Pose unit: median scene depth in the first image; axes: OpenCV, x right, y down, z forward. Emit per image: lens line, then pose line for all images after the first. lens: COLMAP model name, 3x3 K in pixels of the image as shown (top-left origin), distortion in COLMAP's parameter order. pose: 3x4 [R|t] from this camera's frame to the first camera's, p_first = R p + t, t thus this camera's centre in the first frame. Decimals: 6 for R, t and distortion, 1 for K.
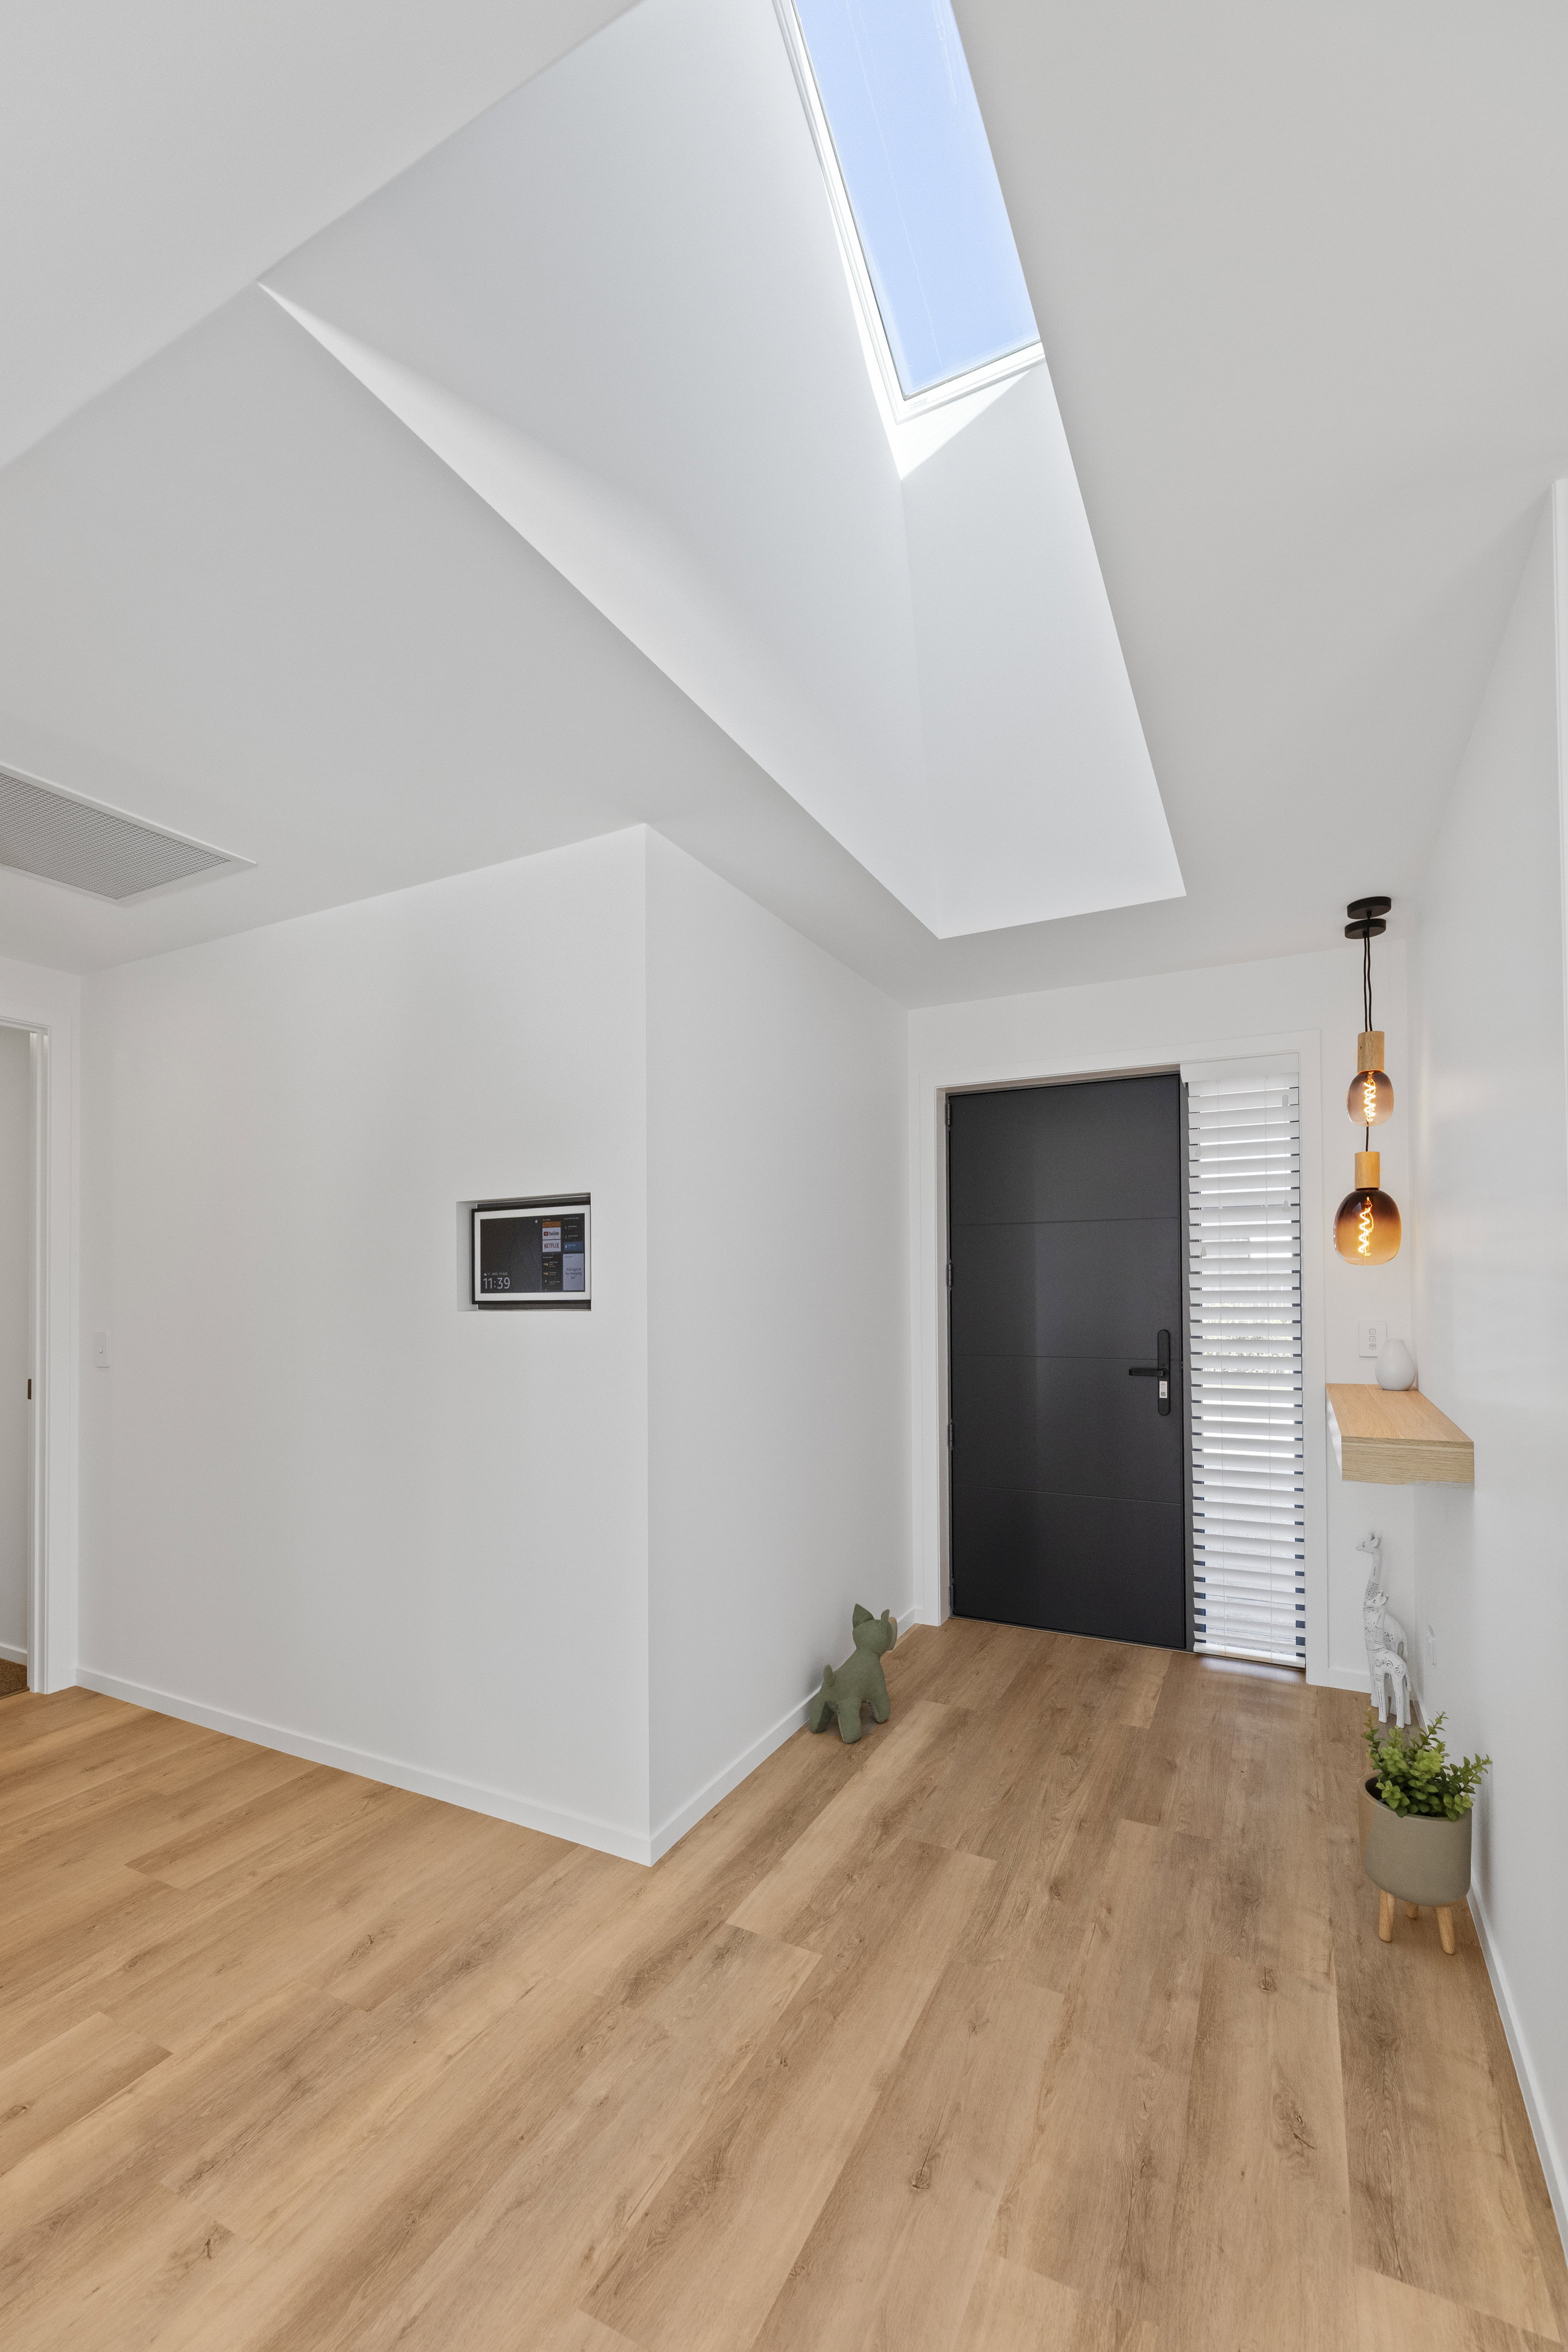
lens RADIAL K [[988.9, 0, 788.8], [0, 988.9, 1275.6], [0, 0, 1]] dist [0.001394, -0.000174]
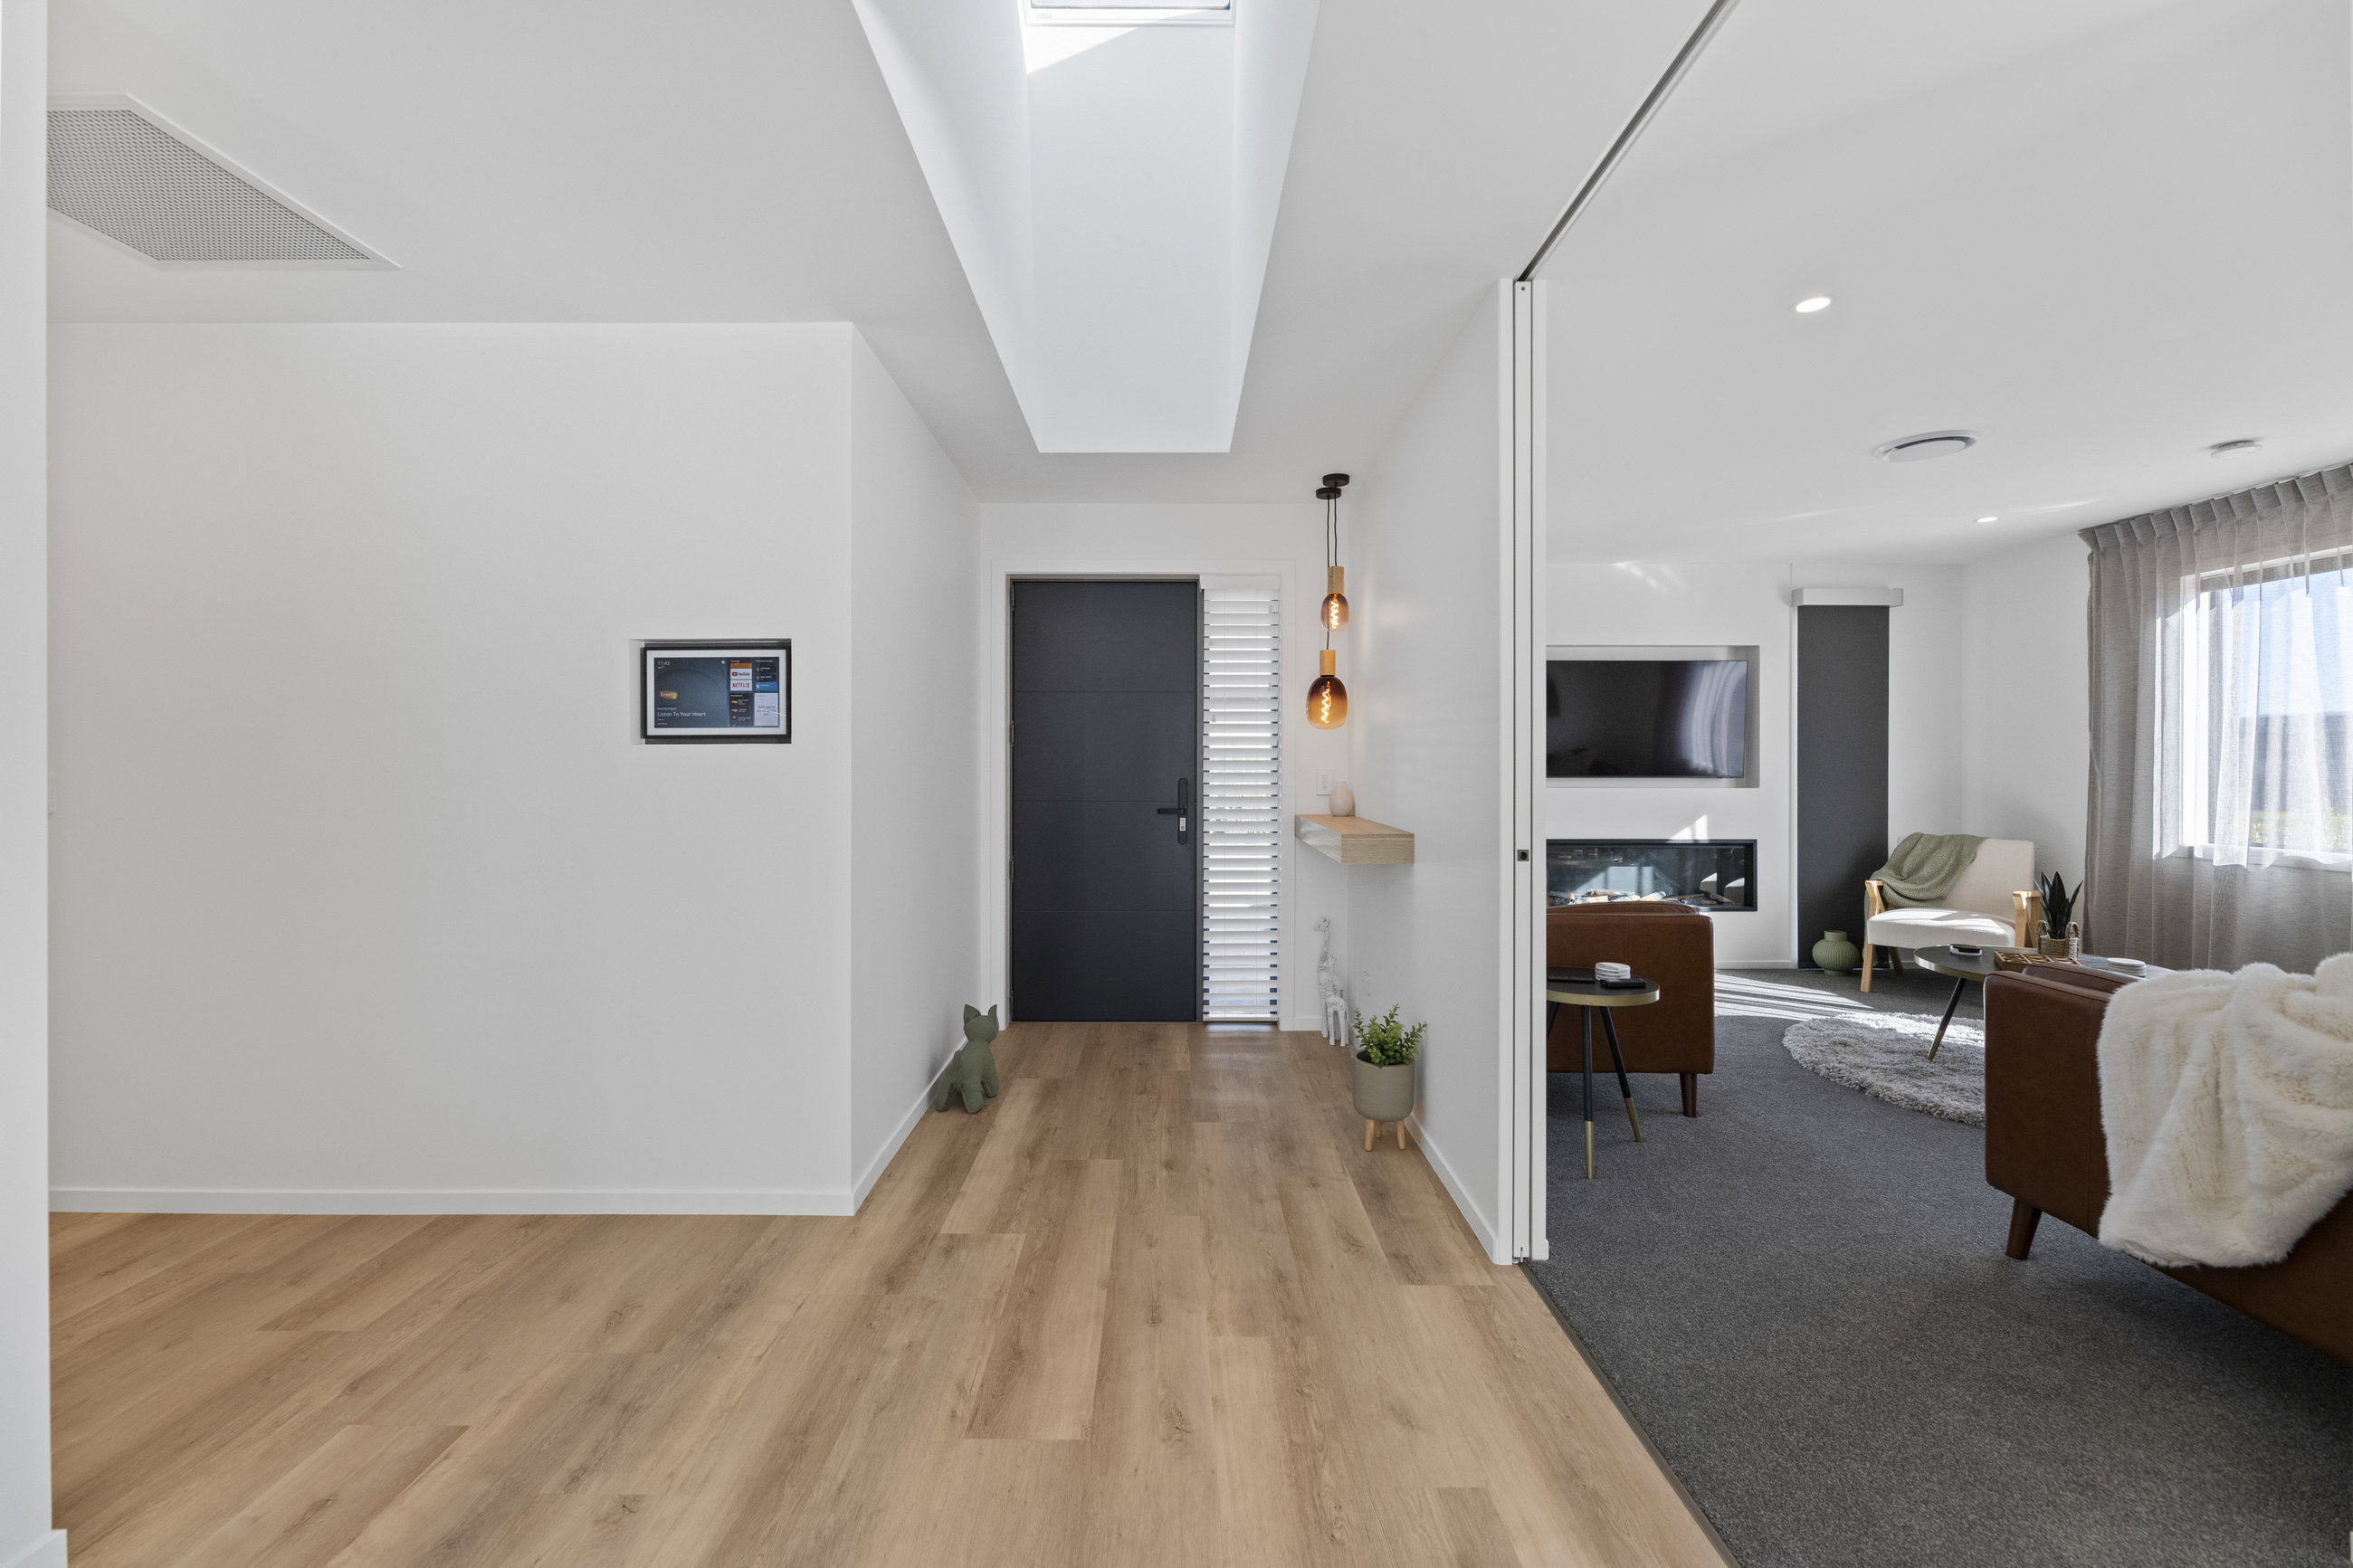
lens RADIAL K [[948.1, 0, 1172.2], [0, 948.1, 770.8], [0, 0, 1]] dist [-0.001223, -0.000219]
pose [[0.892987, 0.008016, 0.450012, -0.276879], [-0.014298, 0.999842, 0.010563, 0.045637], [-0.449856, -0.015866, 0.892960, -0.148719]]
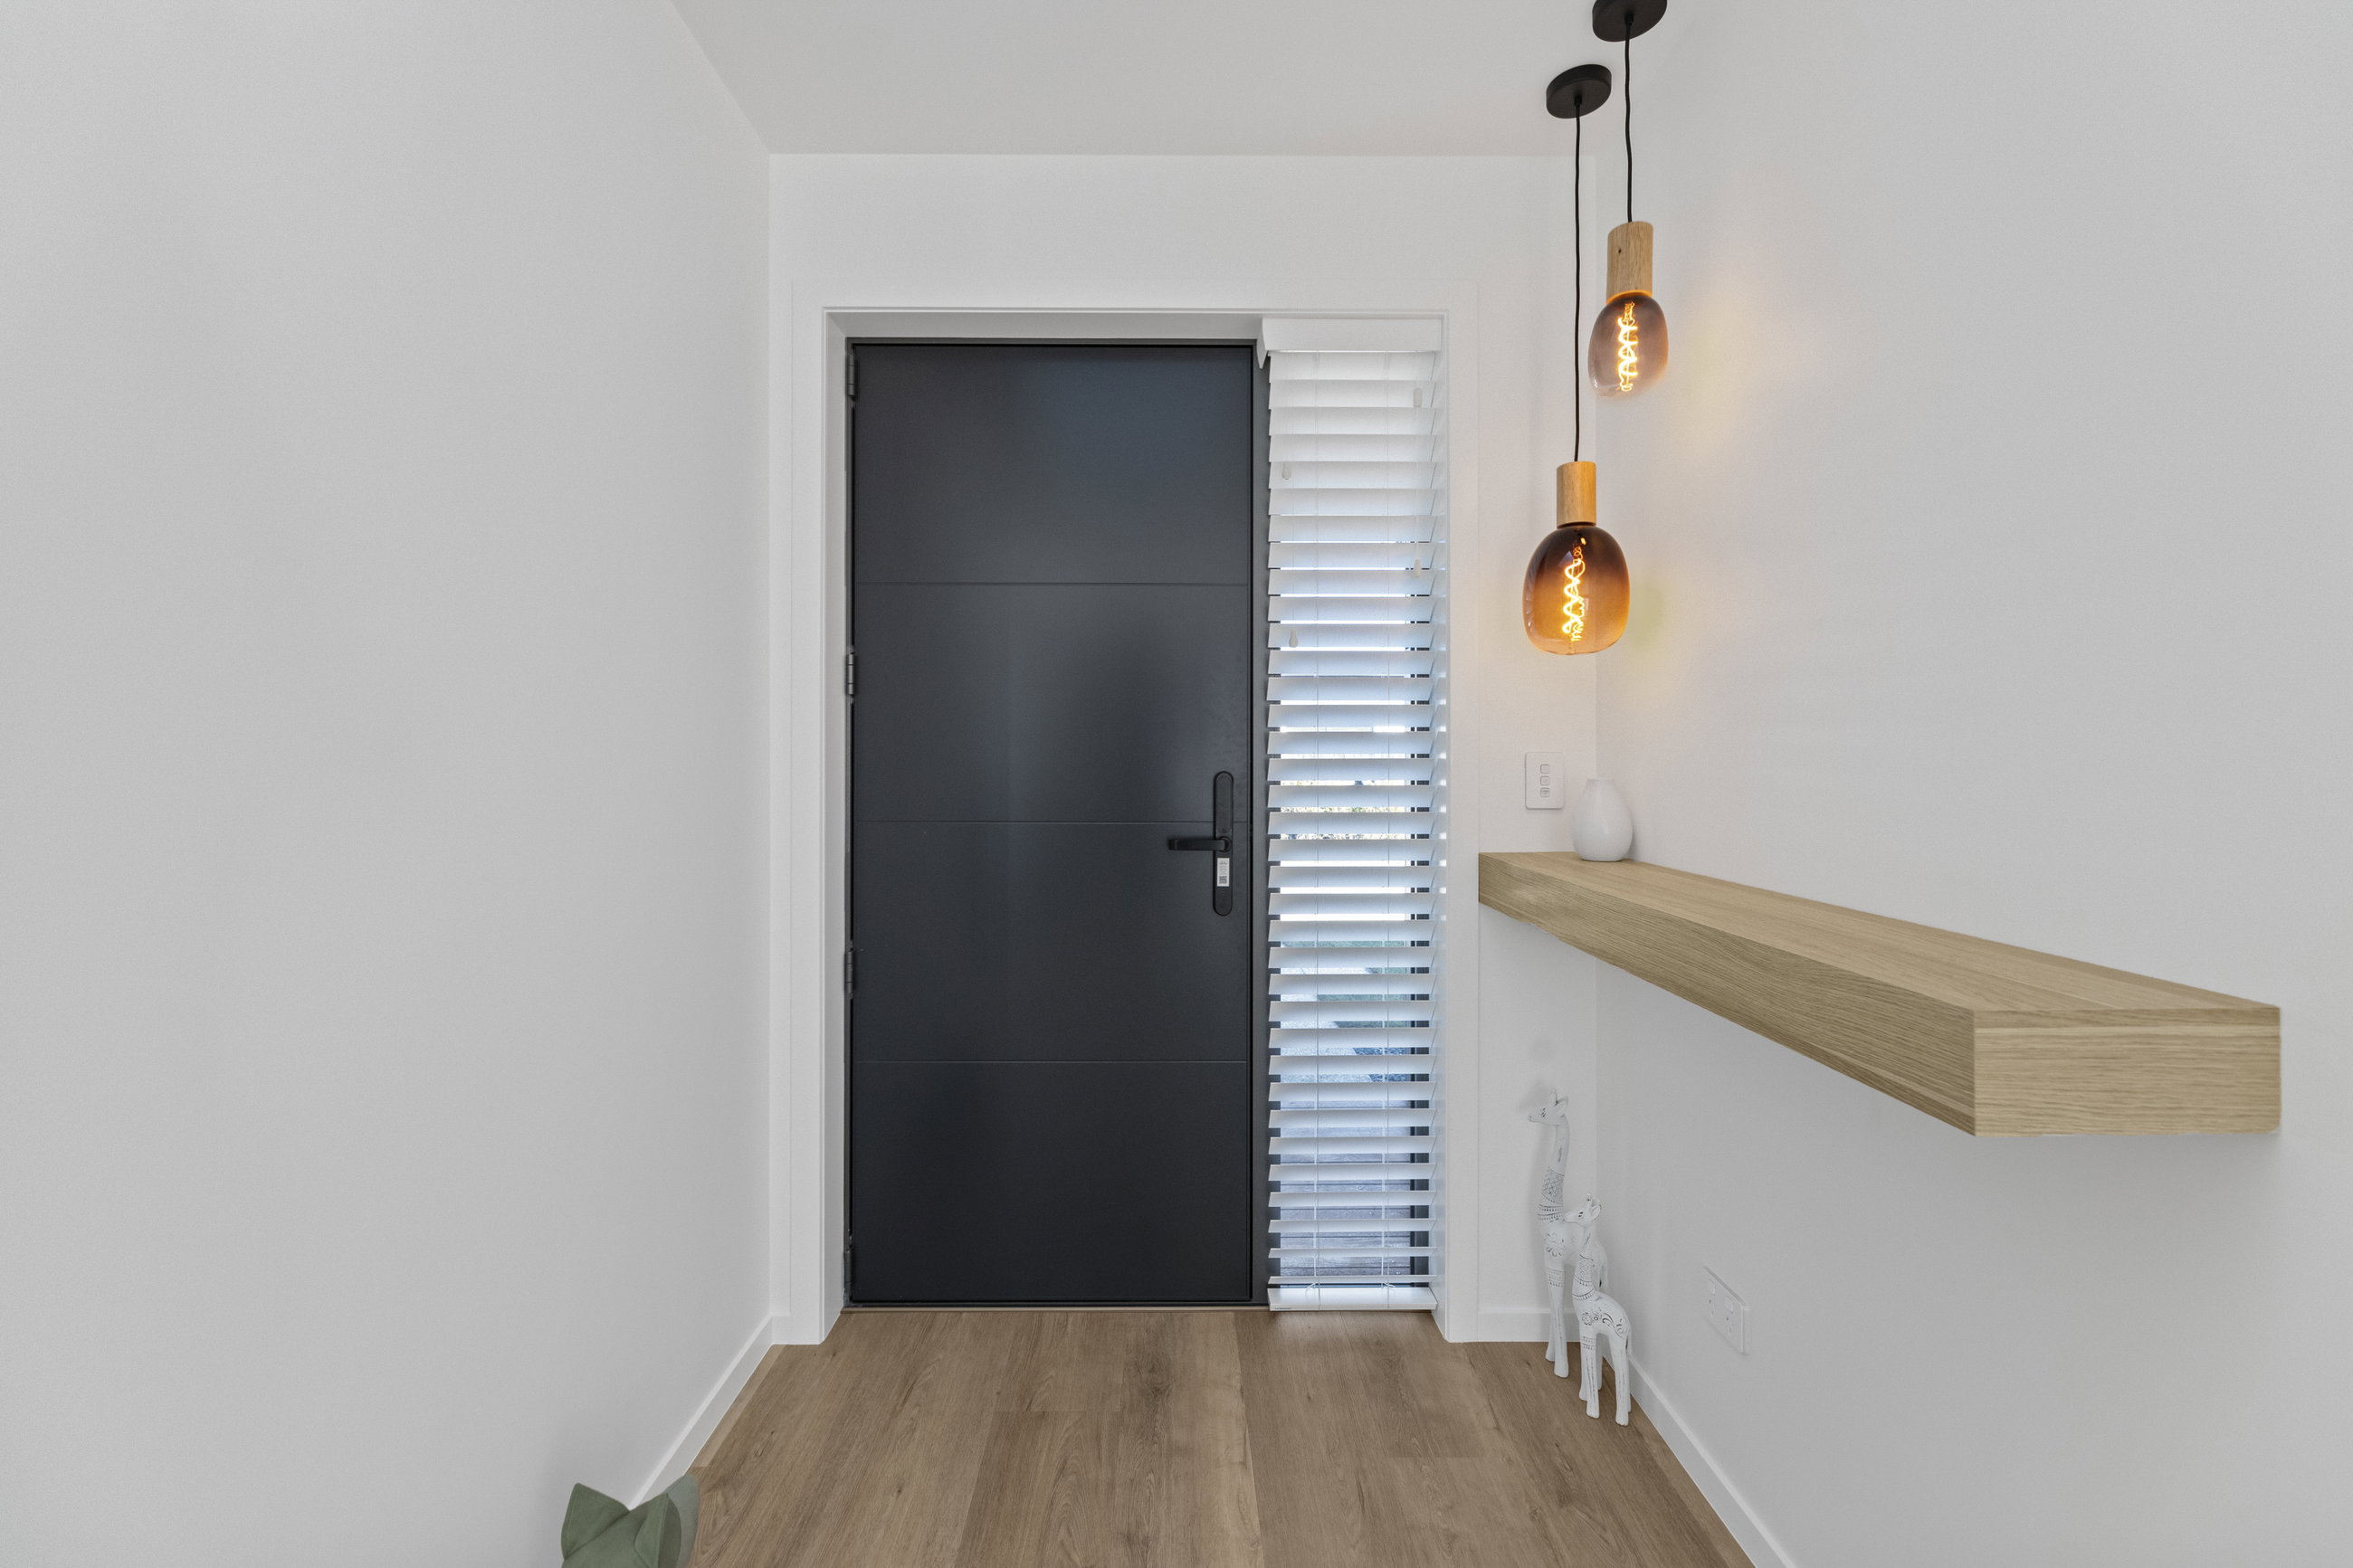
lens RADIAL K [[989.2, 0, 1186.3], [0, 989.2, 762.6], [0, 0, 1]] dist [0.001394, -0.000174]
pose [[0.885941, 0.007138, 0.463742, 0.119610], [-0.013500, 0.999855, 0.010400, 0.062119], [-0.463601, -0.015474, 0.885909, 0.693334]]
